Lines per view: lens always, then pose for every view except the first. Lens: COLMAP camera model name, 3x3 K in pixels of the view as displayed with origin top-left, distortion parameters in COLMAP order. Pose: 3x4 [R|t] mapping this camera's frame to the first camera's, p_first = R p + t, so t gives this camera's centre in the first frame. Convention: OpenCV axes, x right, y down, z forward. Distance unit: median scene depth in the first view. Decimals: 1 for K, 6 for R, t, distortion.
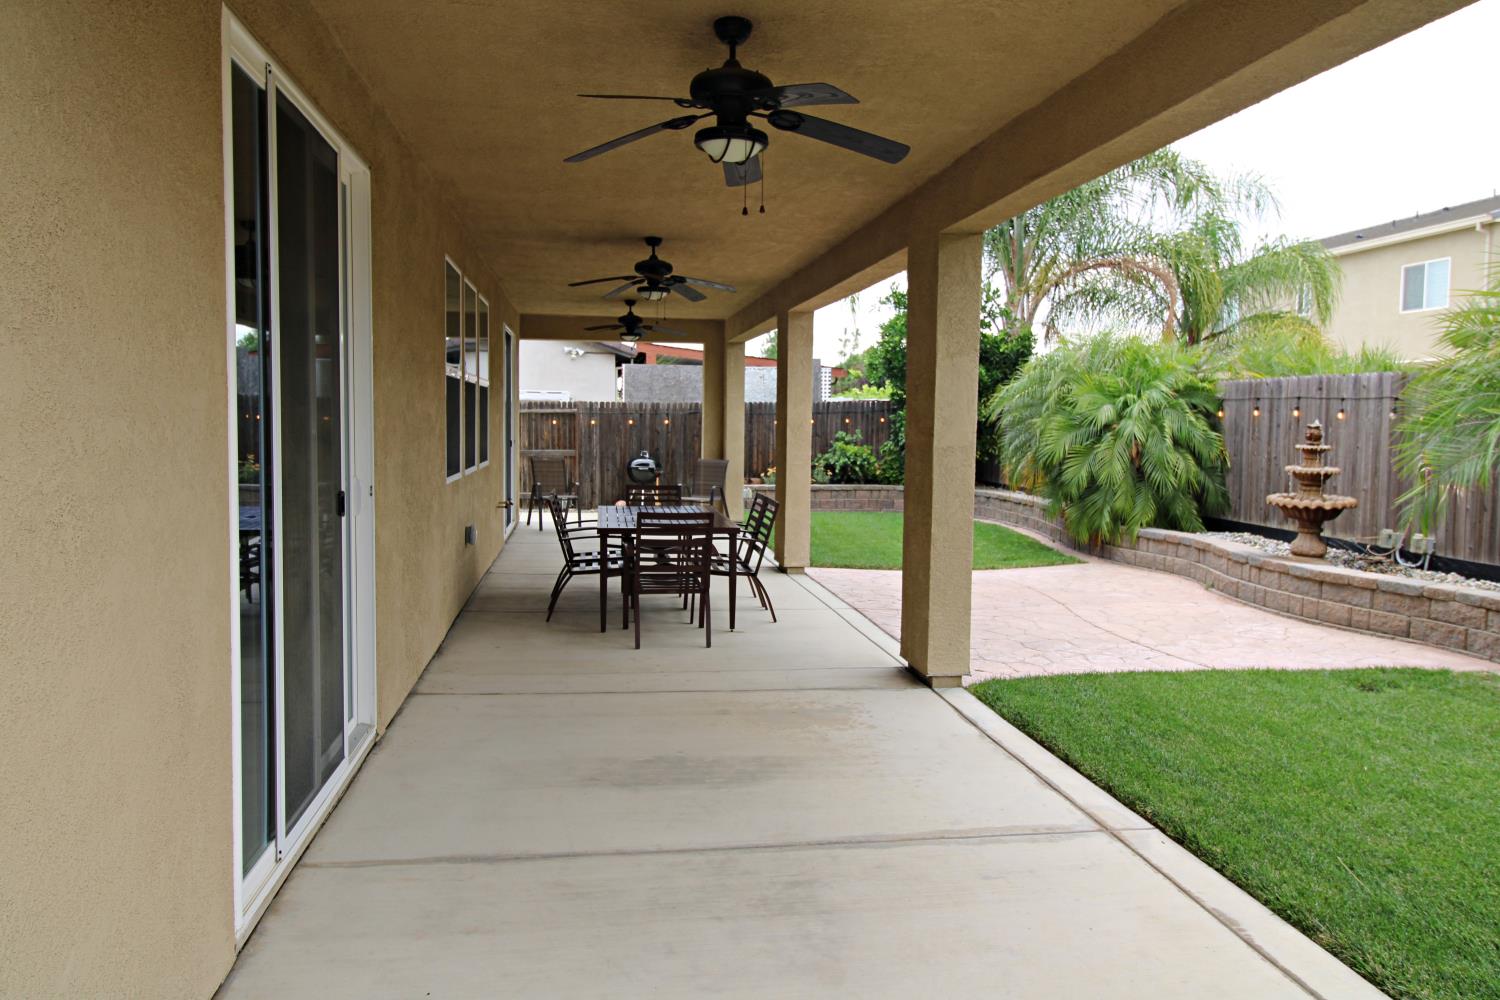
lens RADIAL K [[1079.0, 0, 727.0], [0, 1079.0, 483.9], [0, 0, 1]] dist [0.028386, -0.013654]
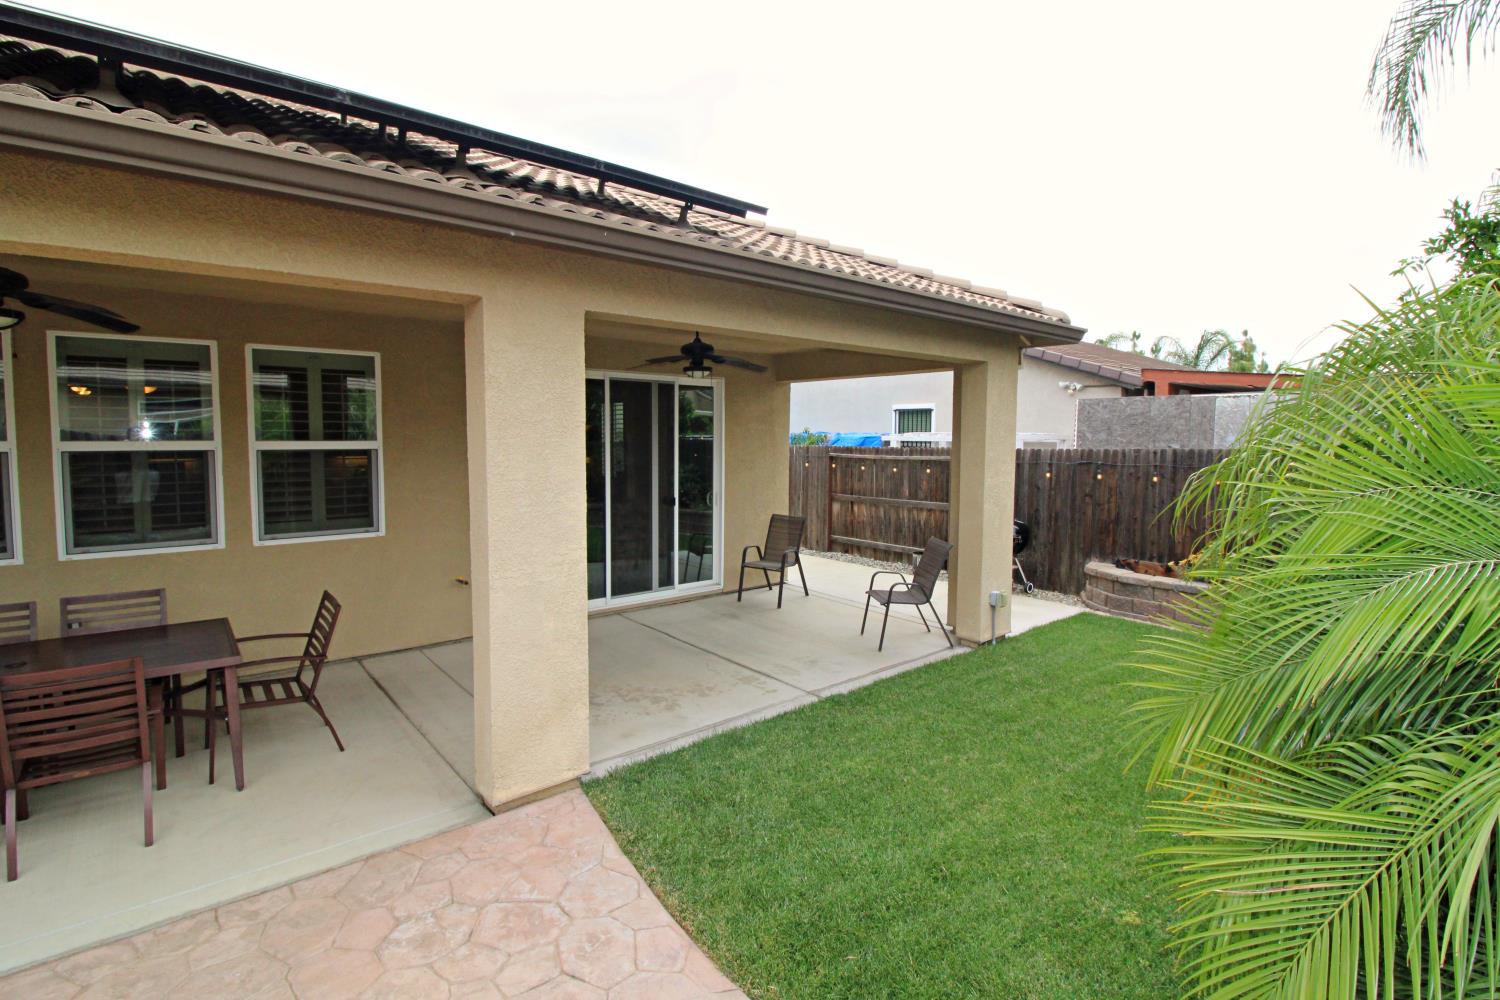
lens RADIAL K [[709.9, 0, 757.1], [0, 709.9, 481.1], [0, 0, 1]] dist [-0.003993, -0.010299]
pose [[0.533738, 0.042223, -0.844595, 0.391657], [-0.048648, 0.998632, 0.019180, -0.082930], [0.844249, 0.030851, 0.535062, 0.890278]]
